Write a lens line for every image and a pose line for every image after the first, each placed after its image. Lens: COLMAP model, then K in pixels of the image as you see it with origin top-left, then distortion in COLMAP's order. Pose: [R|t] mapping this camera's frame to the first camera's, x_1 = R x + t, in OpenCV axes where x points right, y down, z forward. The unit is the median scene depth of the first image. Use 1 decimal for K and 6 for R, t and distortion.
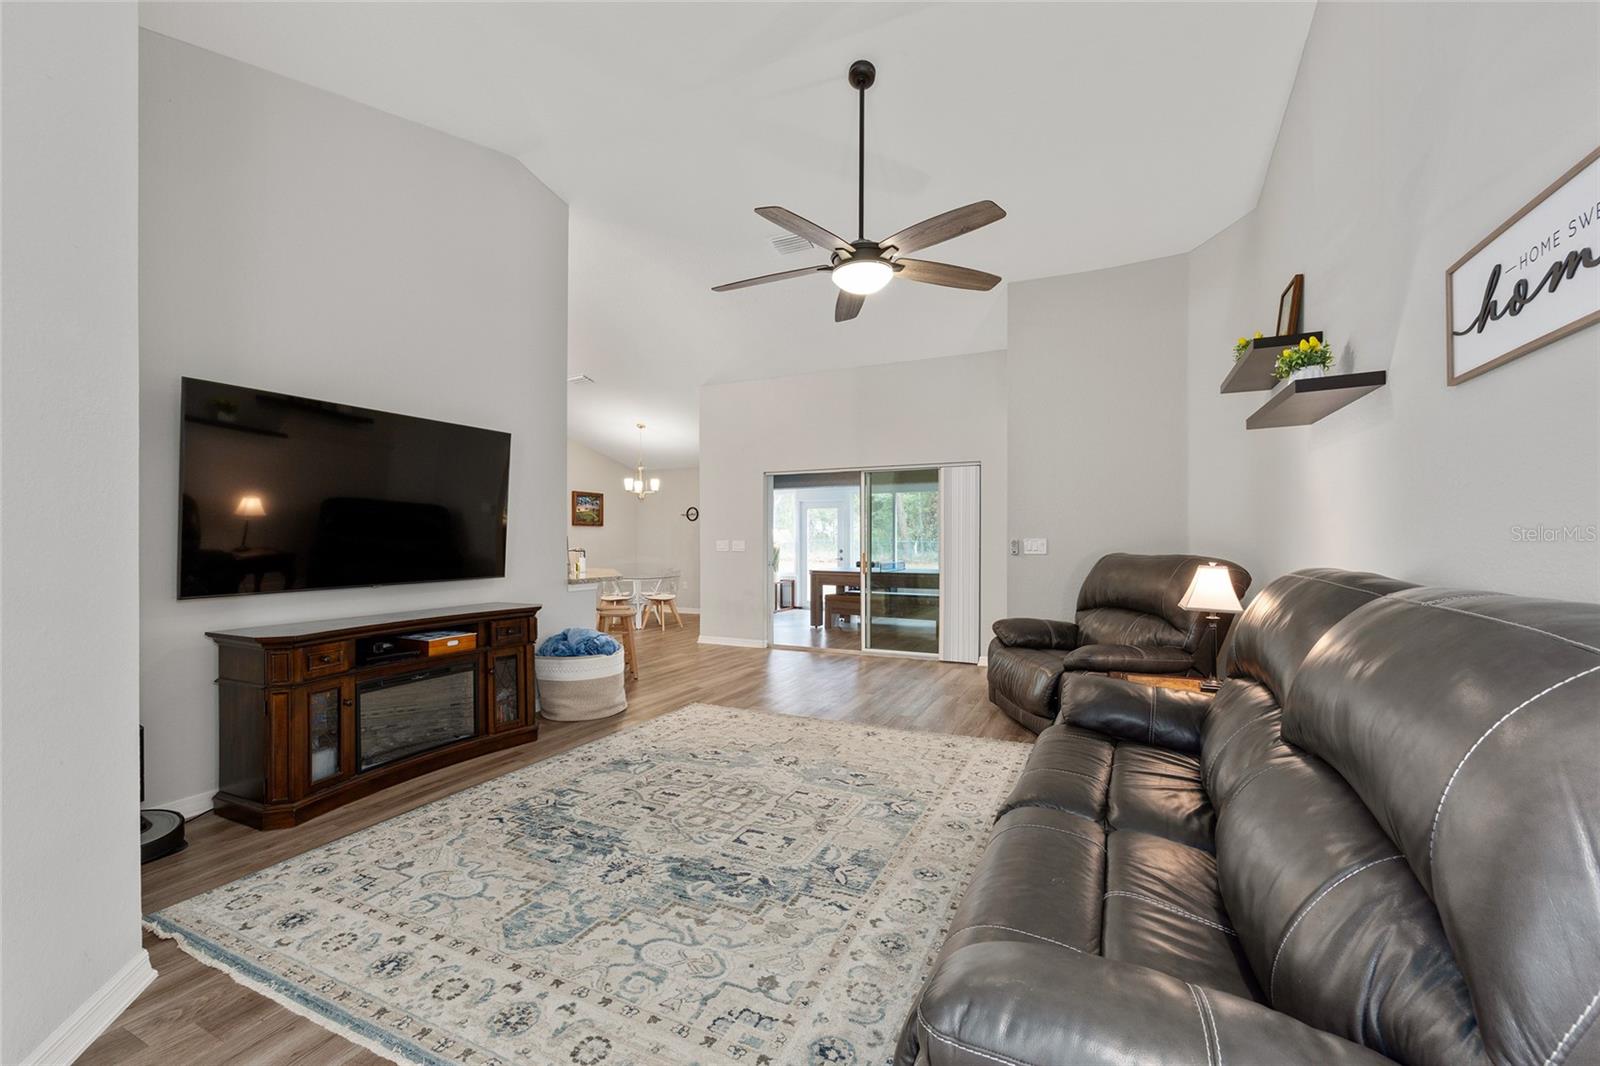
lens RADIAL K [[646.6, 0, 795.0], [0, 646.6, 540.4], [0, 0, 1]] dist [-0.002274, 0.000610]
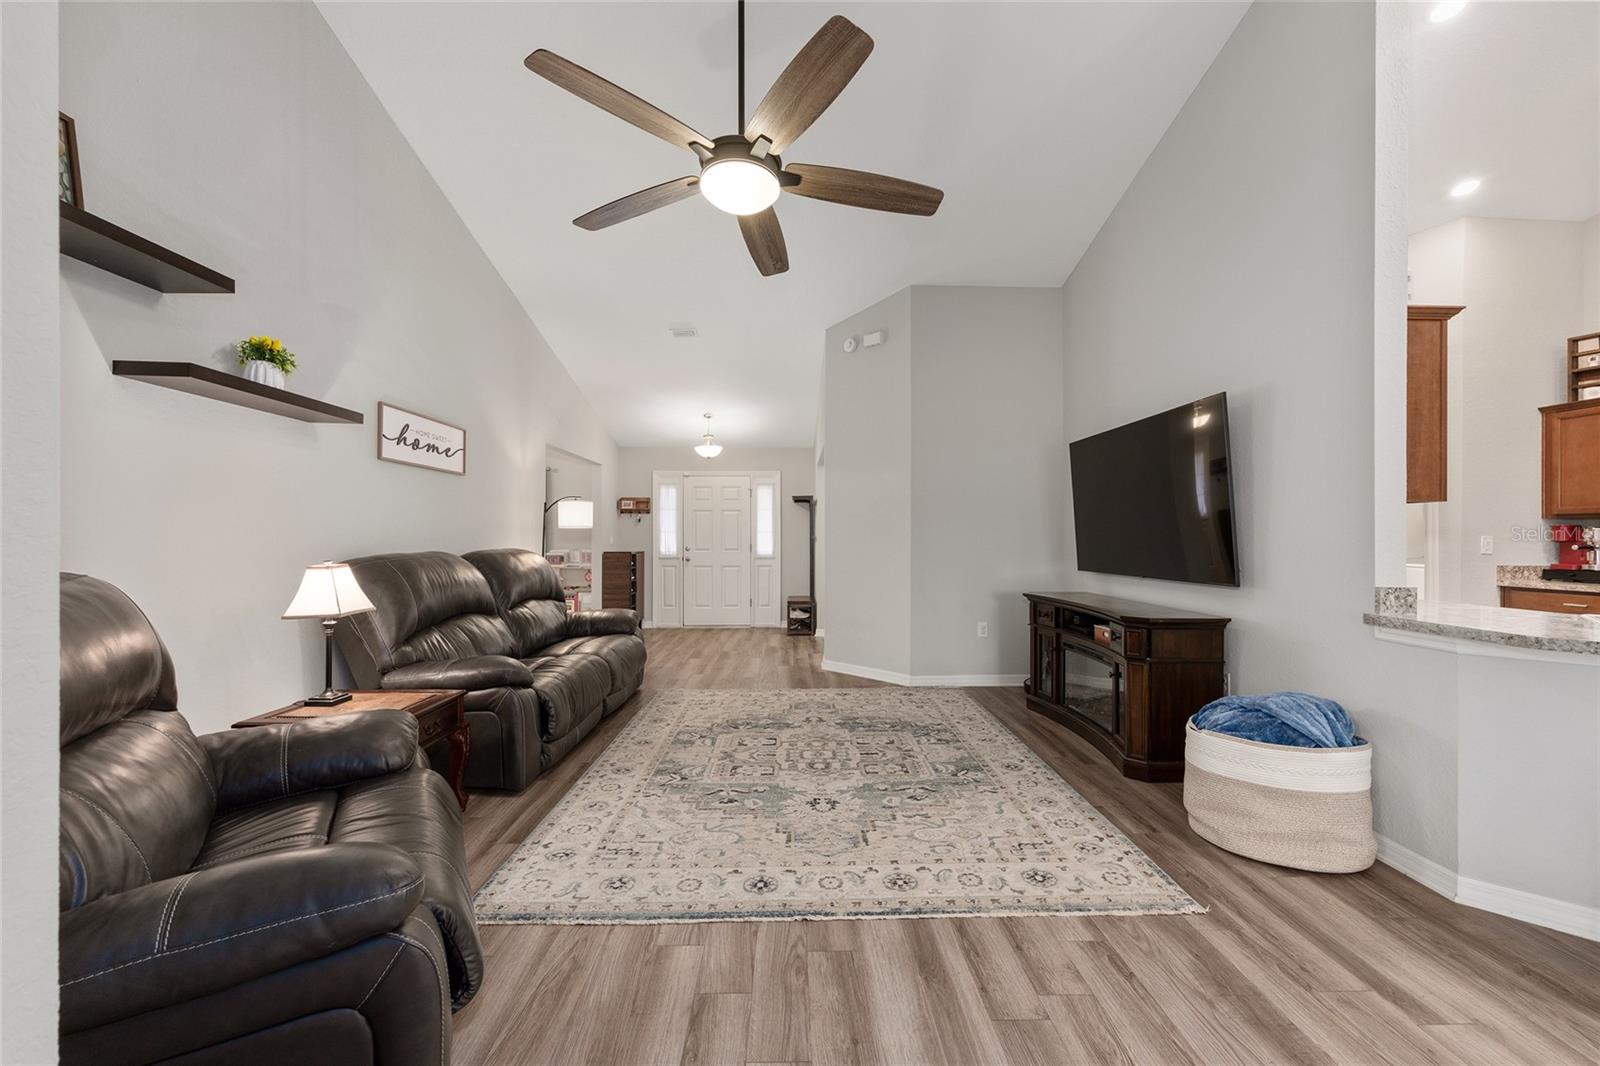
lens RADIAL K [[646.6, 0, 813.4], [0, 646.6, 529.1], [0, 0, 1]] dist [-0.002274, 0.000610]
pose [[-0.883120, -0.005070, -0.469119, 0.427688], [-0.000512, 0.999951, -0.009843, -0.002299], [0.469146, -0.008452, -0.883080, 1.903365]]
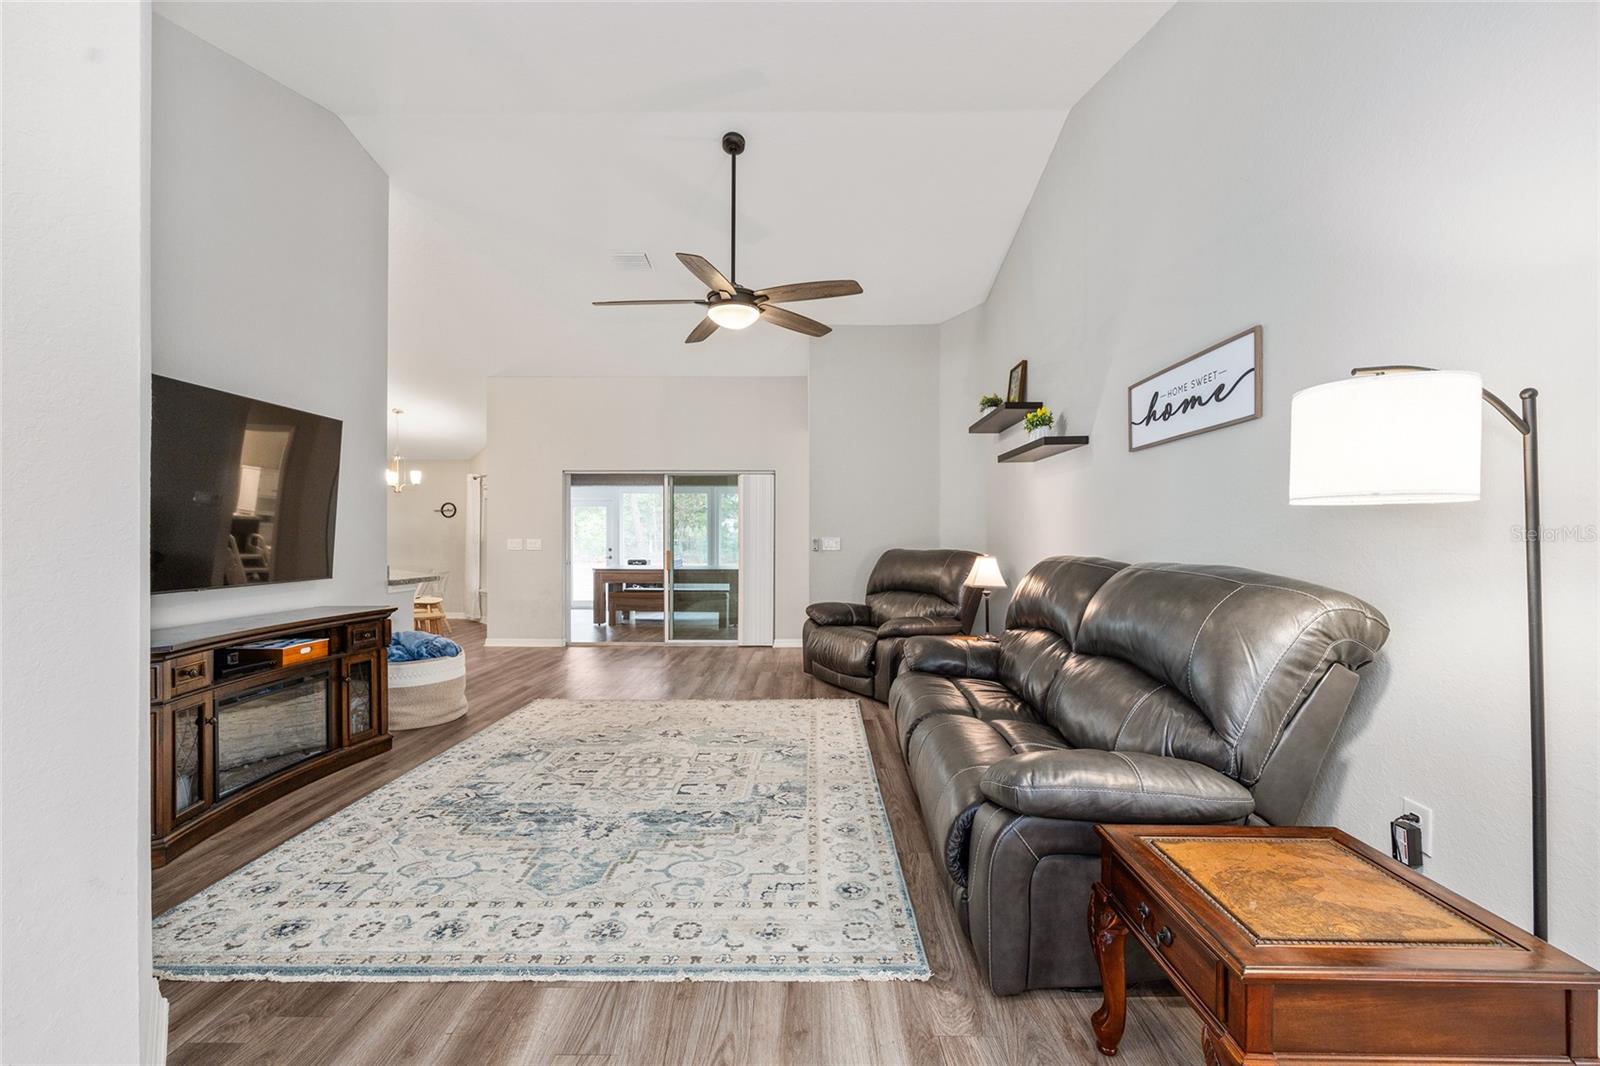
lens RADIAL K [[646.6, 0, 798.2], [0, 646.6, 534.8], [0, 0, 1]] dist [-0.002274, 0.000610]
pose [[0.908170, 0.004476, 0.418577, -0.314260], [-0.001691, 0.999974, -0.007024, 0.001786], [-0.418598, 0.005671, 0.908154, -0.130767]]
